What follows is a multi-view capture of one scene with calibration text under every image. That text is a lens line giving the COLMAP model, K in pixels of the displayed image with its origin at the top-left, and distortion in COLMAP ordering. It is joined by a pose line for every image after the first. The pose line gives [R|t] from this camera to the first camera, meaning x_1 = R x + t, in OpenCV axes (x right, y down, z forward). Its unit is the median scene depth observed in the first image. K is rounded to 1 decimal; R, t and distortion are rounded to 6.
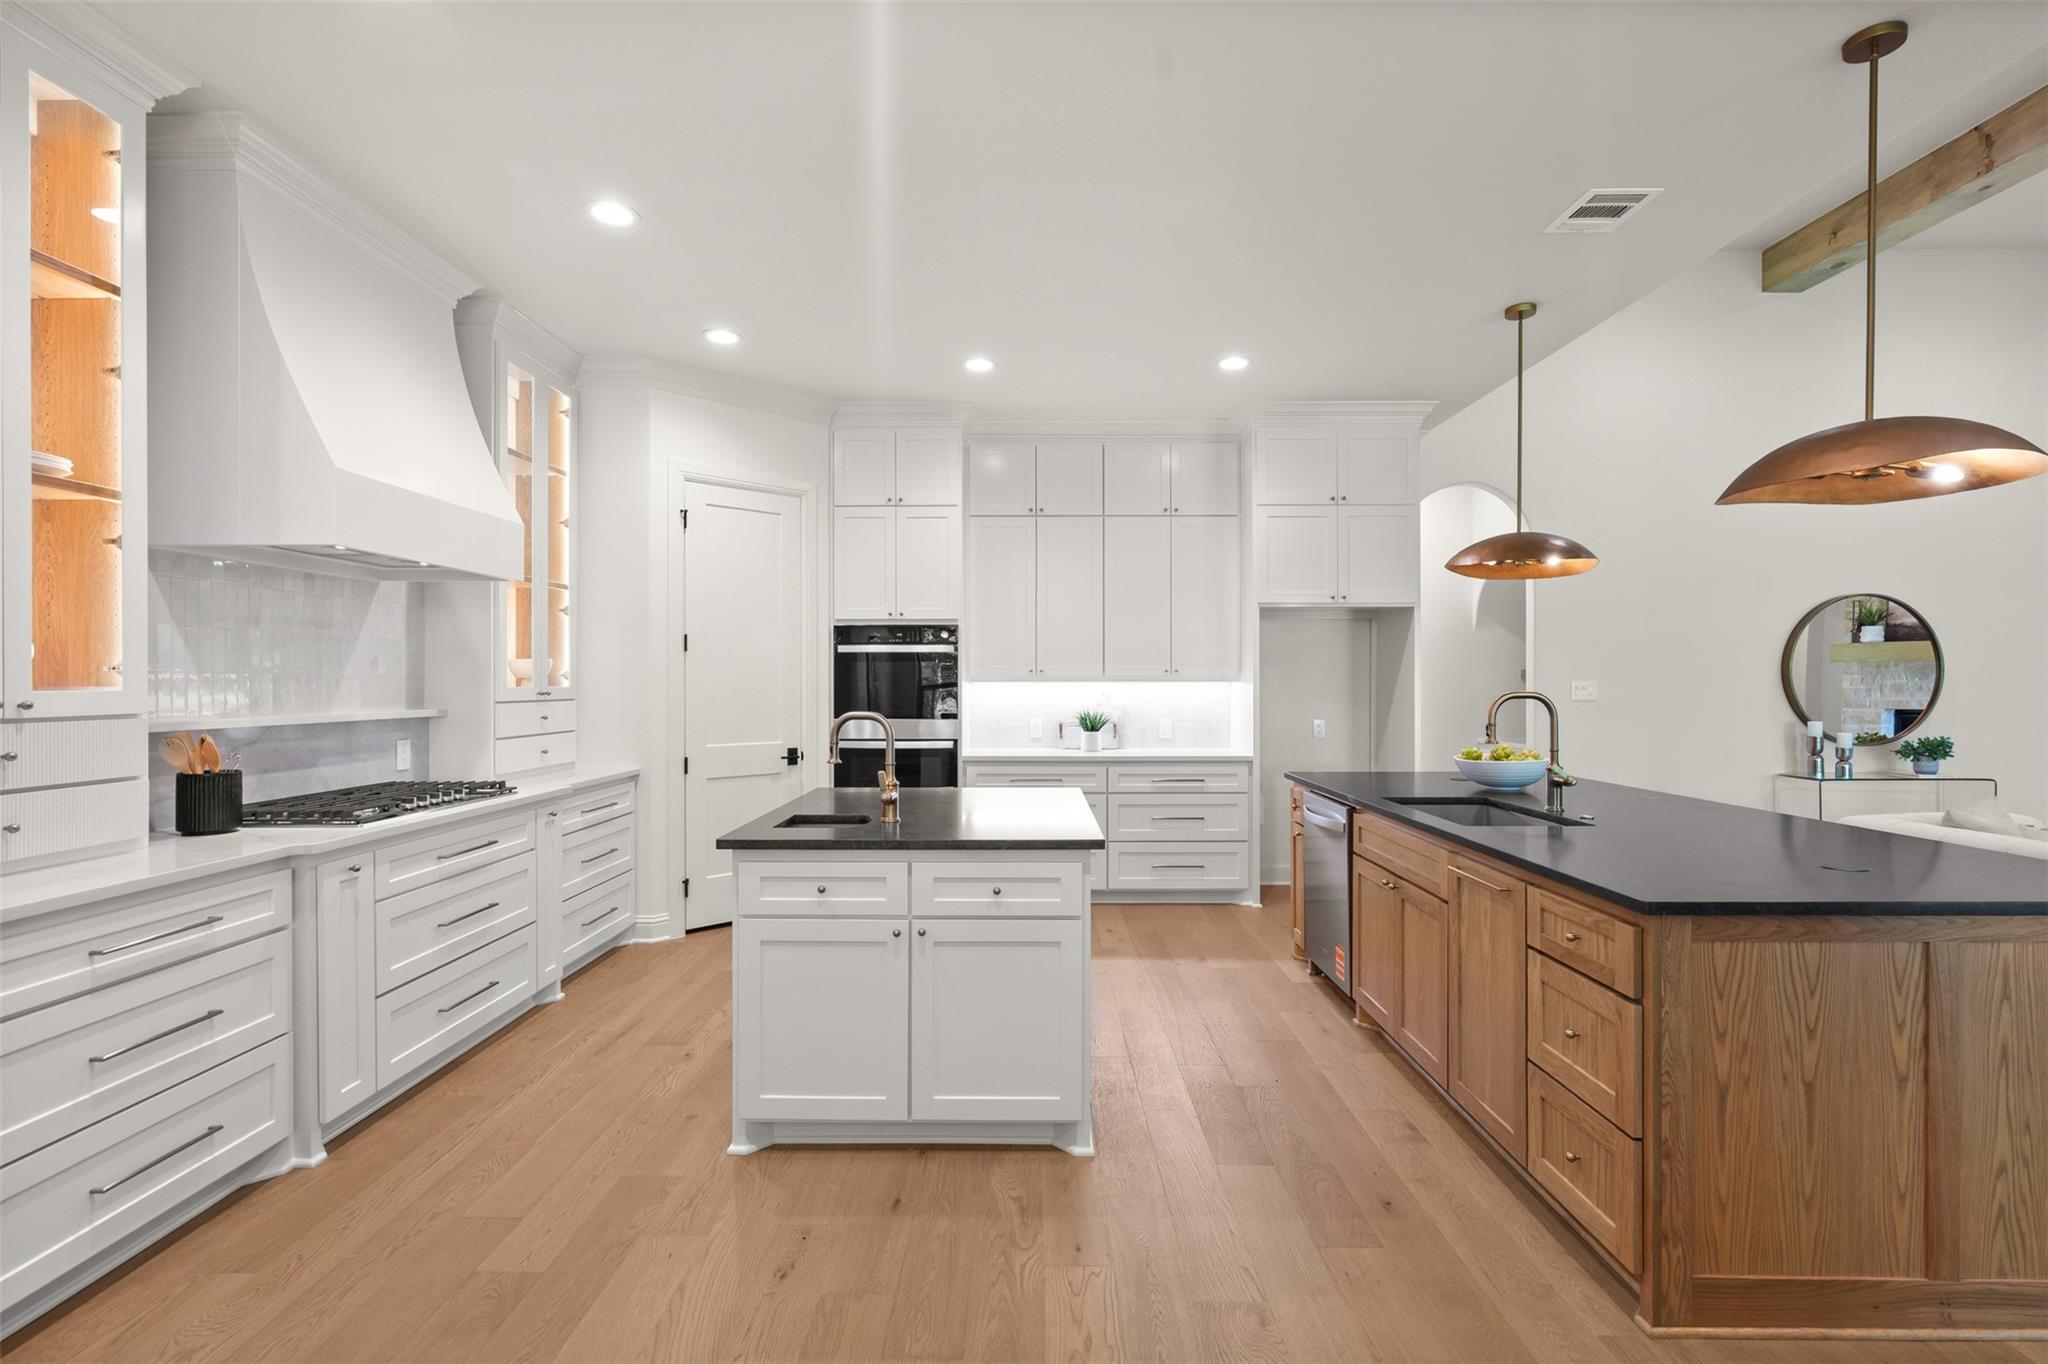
lens RADIAL K [[939.4, 0, 1024.0], [0, 939.4, 682.0], [0, 0, 1]] dist [-0.003074, -0.000429]
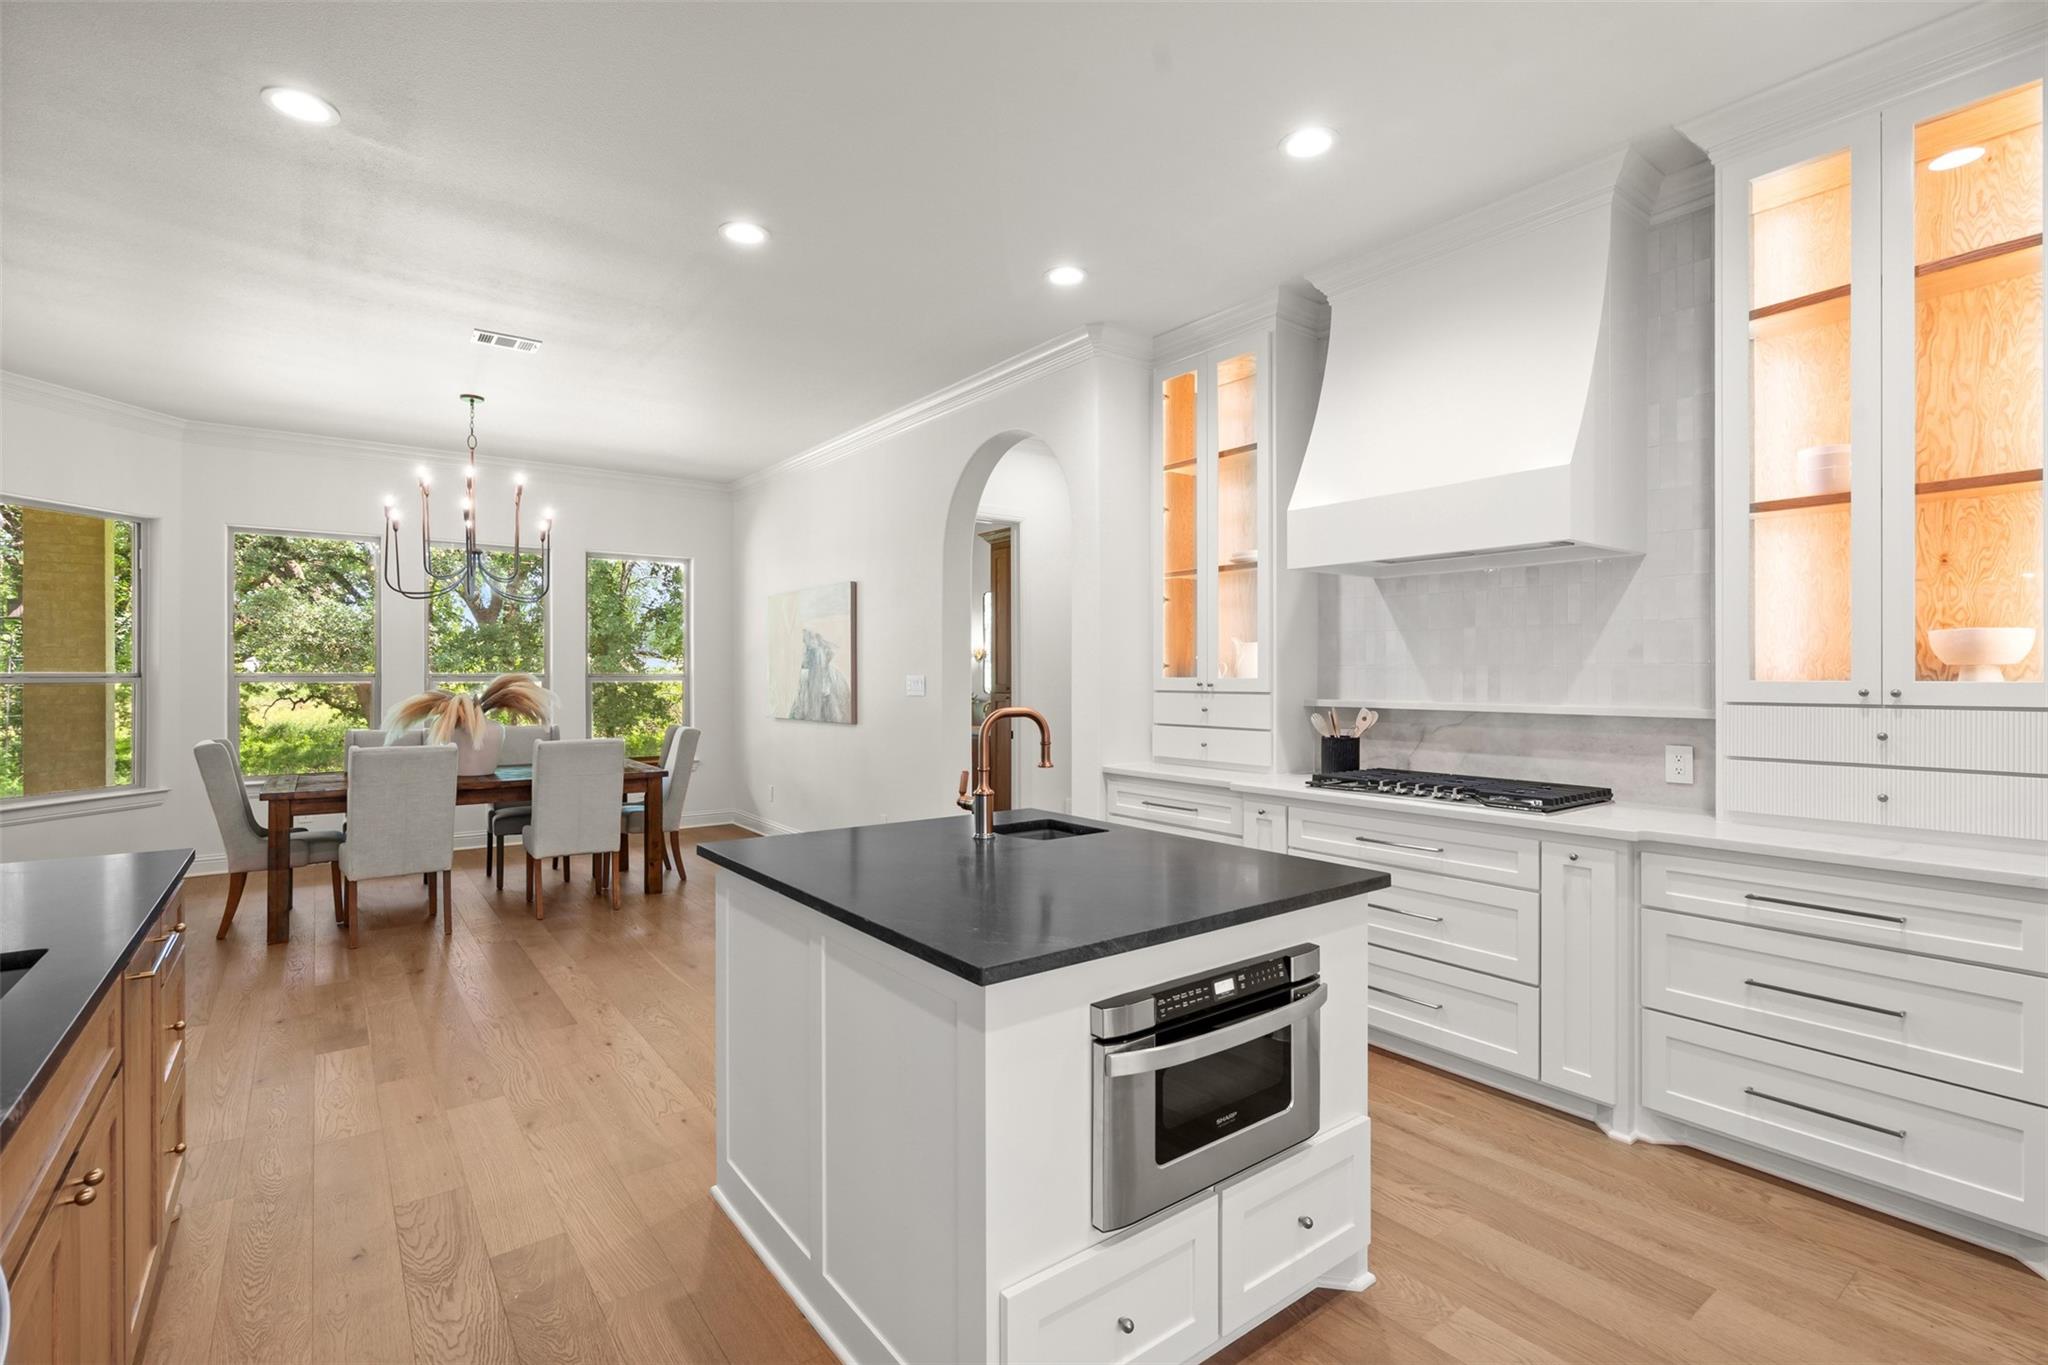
lens RADIAL K [[939.4, 0, 1024.0], [0, 939.4, 682.5], [0, 0, 1]] dist [-0.003074, -0.000429]
pose [[-0.790487, 0.008931, -0.612414, 0.302437], [0.002264, 0.999929, 0.011660, -0.002882], [0.612475, 0.007830, -0.790451, 1.478443]]
